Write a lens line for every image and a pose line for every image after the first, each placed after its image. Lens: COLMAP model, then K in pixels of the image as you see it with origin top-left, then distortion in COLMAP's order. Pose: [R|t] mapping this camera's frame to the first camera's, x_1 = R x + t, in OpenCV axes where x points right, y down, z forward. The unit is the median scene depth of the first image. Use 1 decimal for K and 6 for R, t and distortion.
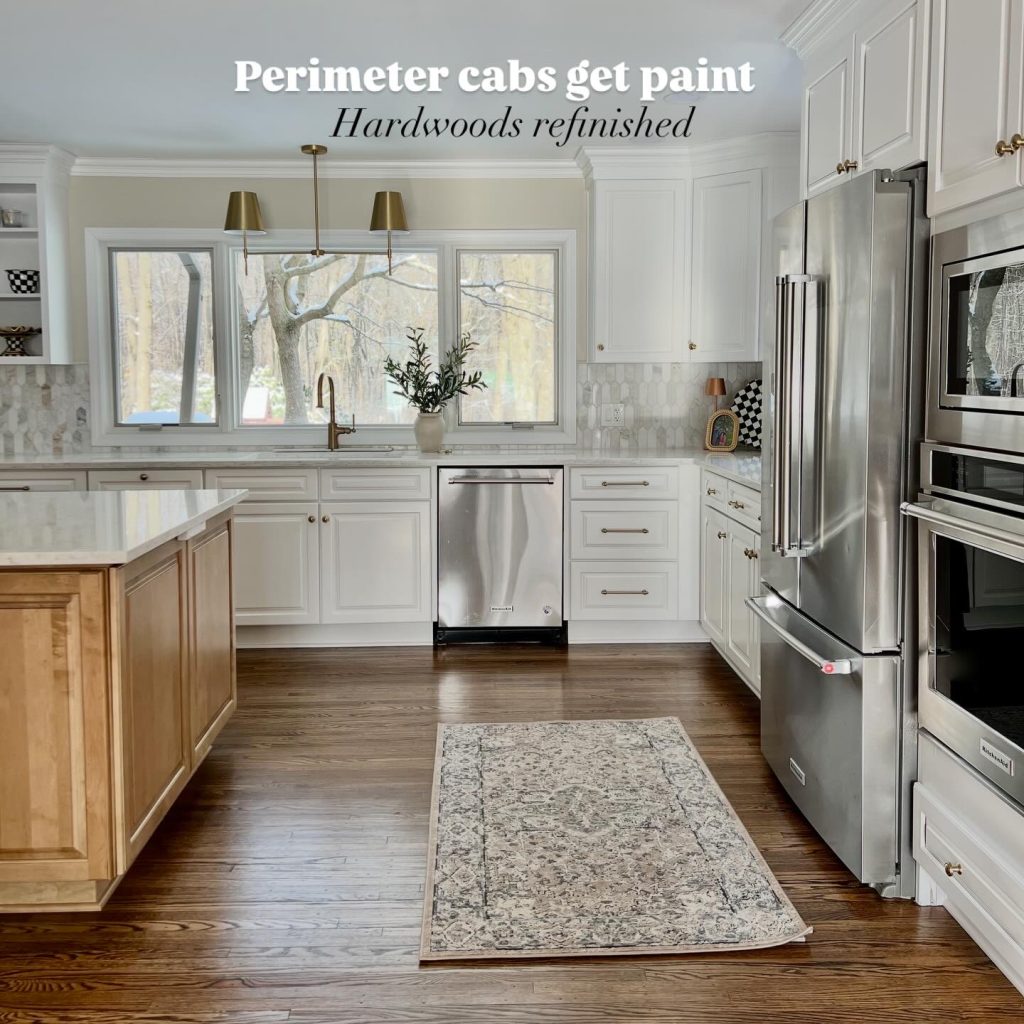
lens RADIAL K [[1055.7, 0, 513.3], [0, 1055.7, 453.6], [0, 0, 1]] dist [0.101093, -0.317835]
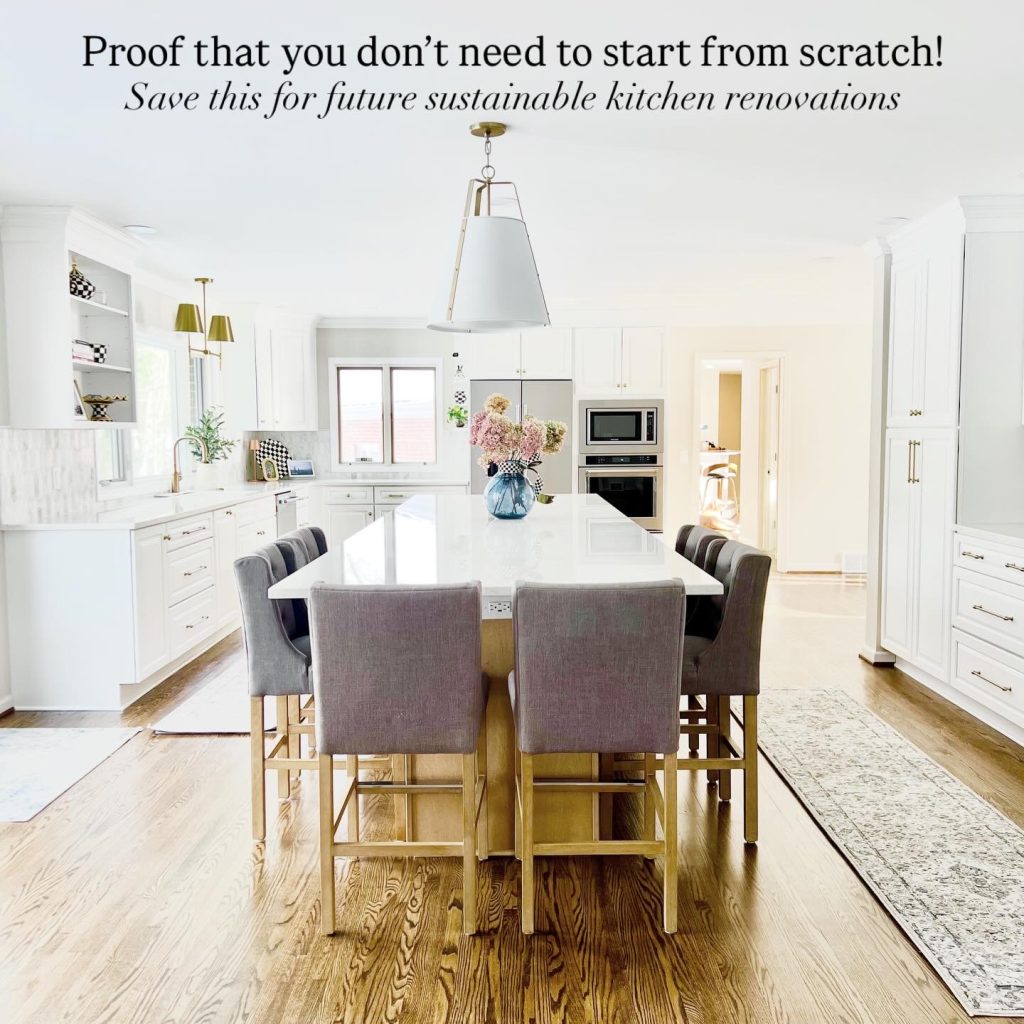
lens RADIAL K [[1091.9, 0, 494.0], [0, 1091.9, 527.5], [0, 0, 1]] dist [0.111748, -0.210742]
pose [[0.023048, -0.083785, 0.996217, -1.555046], [0.082052, 0.993279, 0.081639, -0.041044], [-0.996362, 0.079860, 0.029768, 0.546487]]
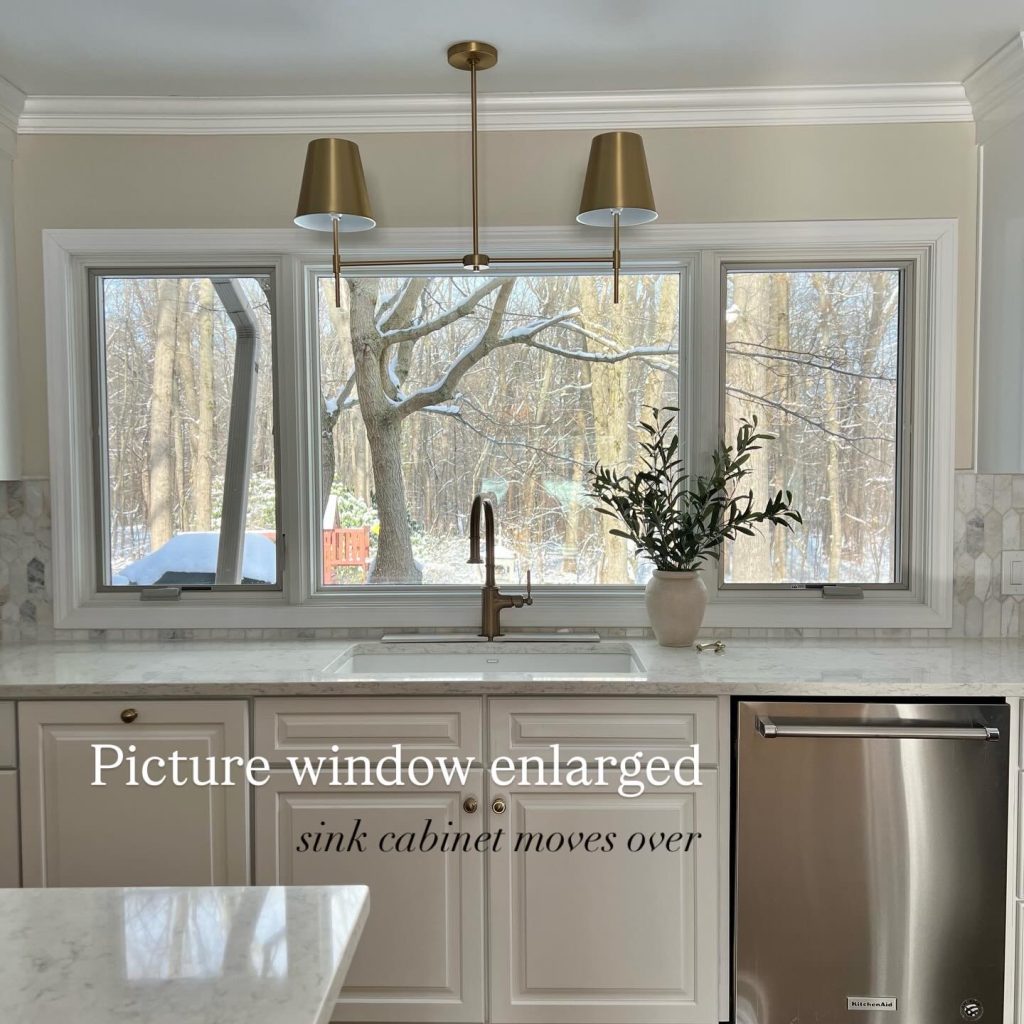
lens RADIAL K [[1091.9, 0, 494.0], [0, 1091.9, 527.5], [0, 0, 1]] dist [0.111748, -0.210742]
pose [[0.996764, 0.000692, -0.080384, -0.124807], [-0.003073, 0.999560, -0.029504, -0.043084], [0.080329, 0.029655, 0.996327, 0.450103]]
